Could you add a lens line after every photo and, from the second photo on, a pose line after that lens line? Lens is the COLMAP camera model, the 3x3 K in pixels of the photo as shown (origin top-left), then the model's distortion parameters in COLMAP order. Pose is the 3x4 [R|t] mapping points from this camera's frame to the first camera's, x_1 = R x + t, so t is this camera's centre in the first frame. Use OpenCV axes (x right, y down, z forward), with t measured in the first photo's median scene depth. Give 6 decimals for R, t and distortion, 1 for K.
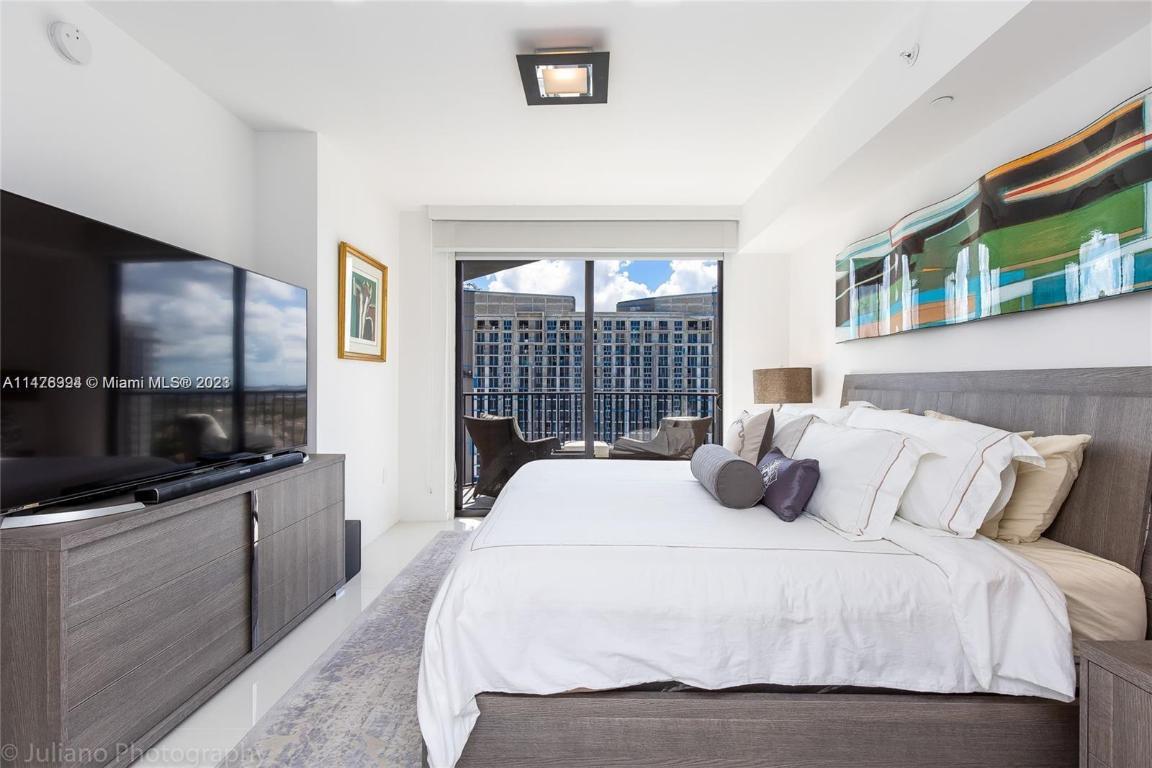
lens RADIAL K [[518.8, 0, 576.0], [0, 518.8, 384.0], [0, 0, 1]] dist [0.000708, 0.000031]
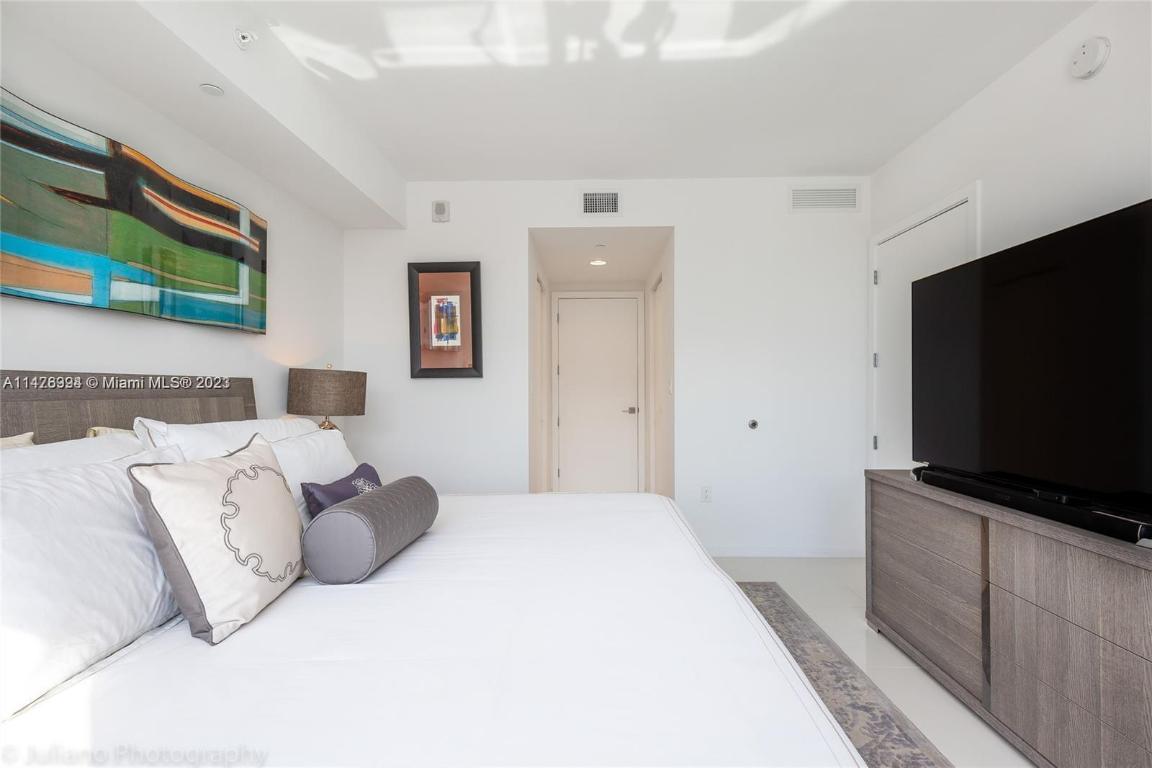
lens RADIAL K [[510.1, 0, 586.0], [0, 510.1, 384.8], [0, 0, 1]] dist [0.000348, -0.000168]
pose [[-0.999988, -0.001059, 0.004803, 0.019308], [-0.001097, 0.999969, -0.007773, -0.000700], [-0.004794, -0.007778, -0.999958, 1.962827]]
